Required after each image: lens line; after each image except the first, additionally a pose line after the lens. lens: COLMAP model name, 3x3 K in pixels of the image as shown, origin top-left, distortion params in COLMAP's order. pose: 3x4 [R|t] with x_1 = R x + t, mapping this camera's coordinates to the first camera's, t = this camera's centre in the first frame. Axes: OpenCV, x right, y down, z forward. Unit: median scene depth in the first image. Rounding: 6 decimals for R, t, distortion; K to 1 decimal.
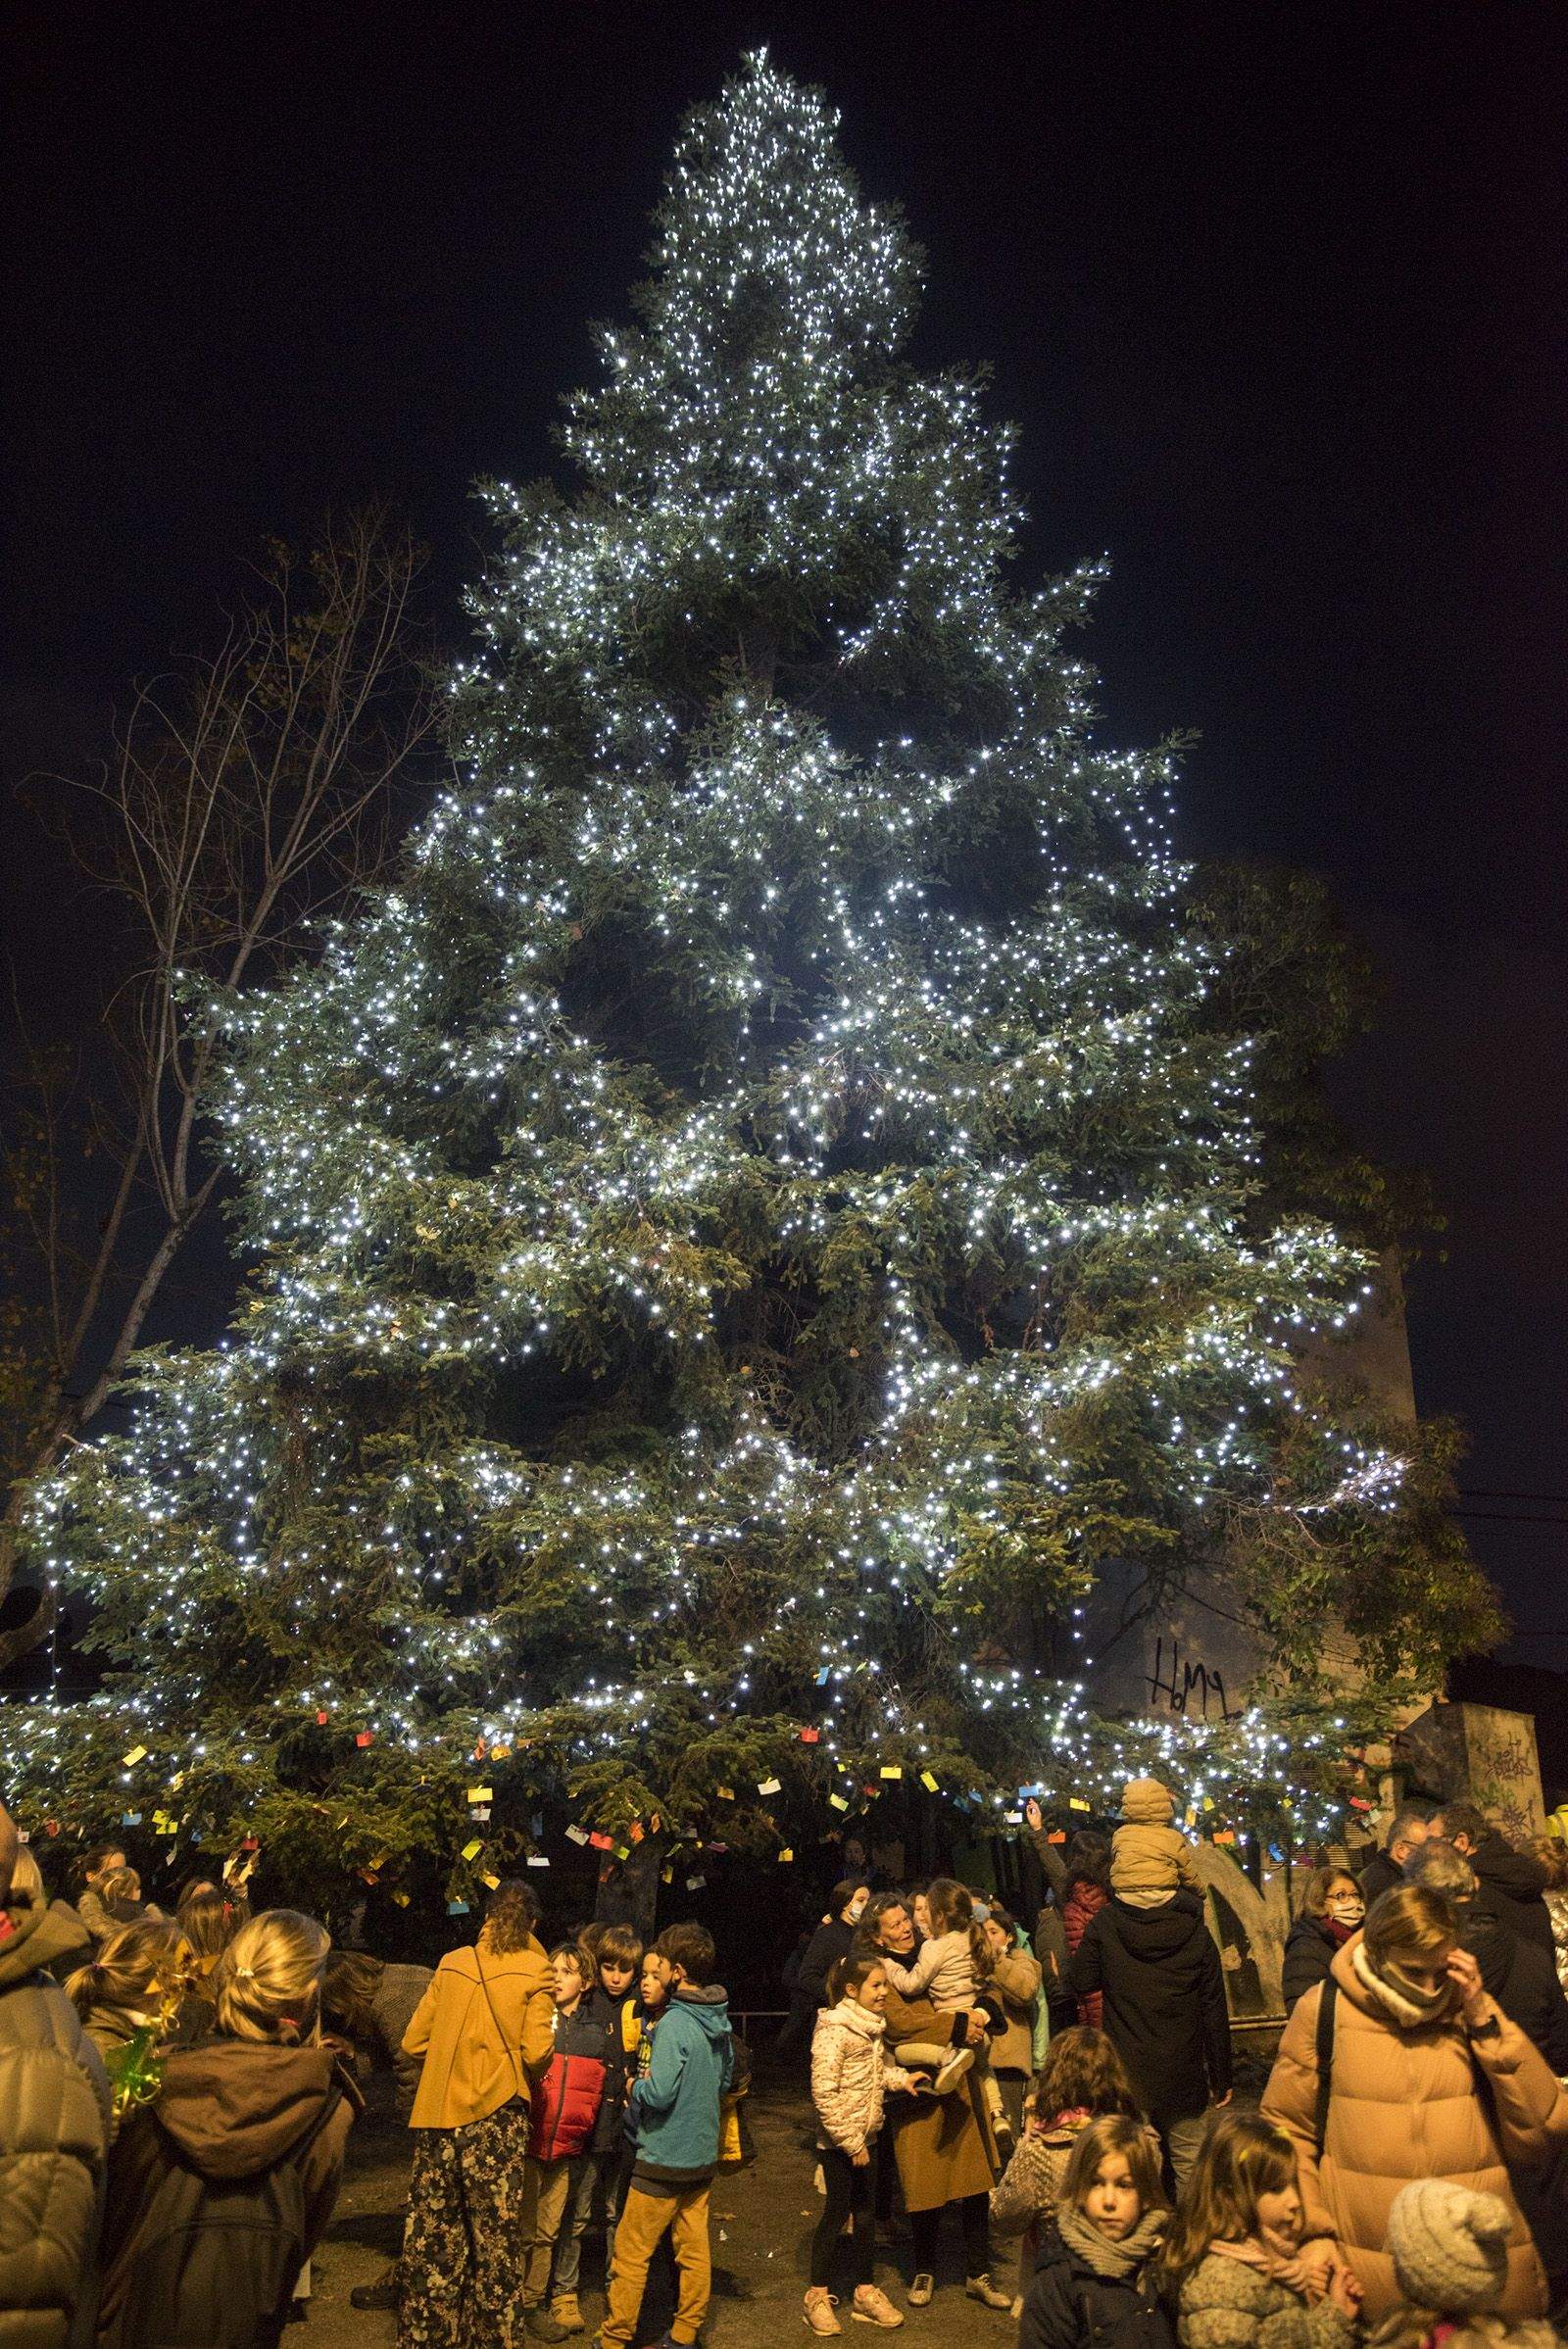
lens RADIAL K [[1686.6, 0, 784.0], [0, 1686.6, 1174.5], [0, 0, 1]] dist [-0.139575, 0.126026]
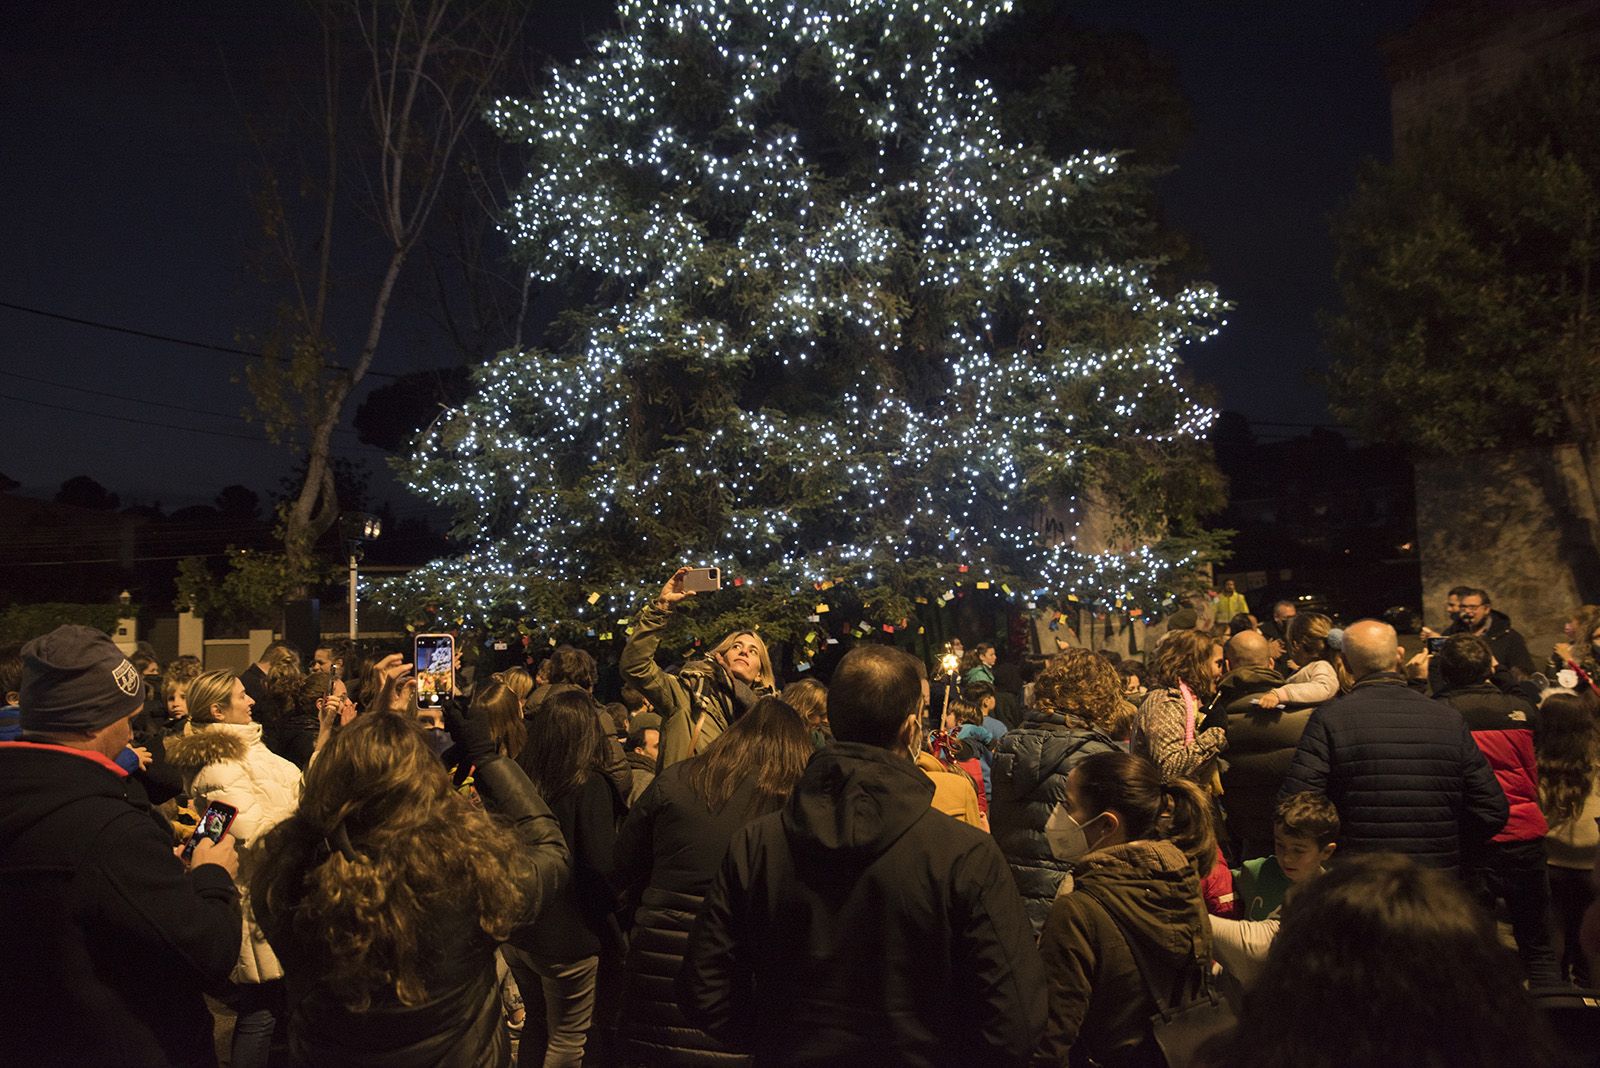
lens RADIAL K [[1148.8, 0, 800.0], [0, 1148.8, 534.0], [0, 0, 1]] dist [-0.139575, 0.126026]
pose [[0.981127, -0.029000, 0.191178, -0.335958], [-0.031070, 0.952200, 0.303892, -0.067747], [-0.190853, -0.304097, 0.933328, -0.121194]]
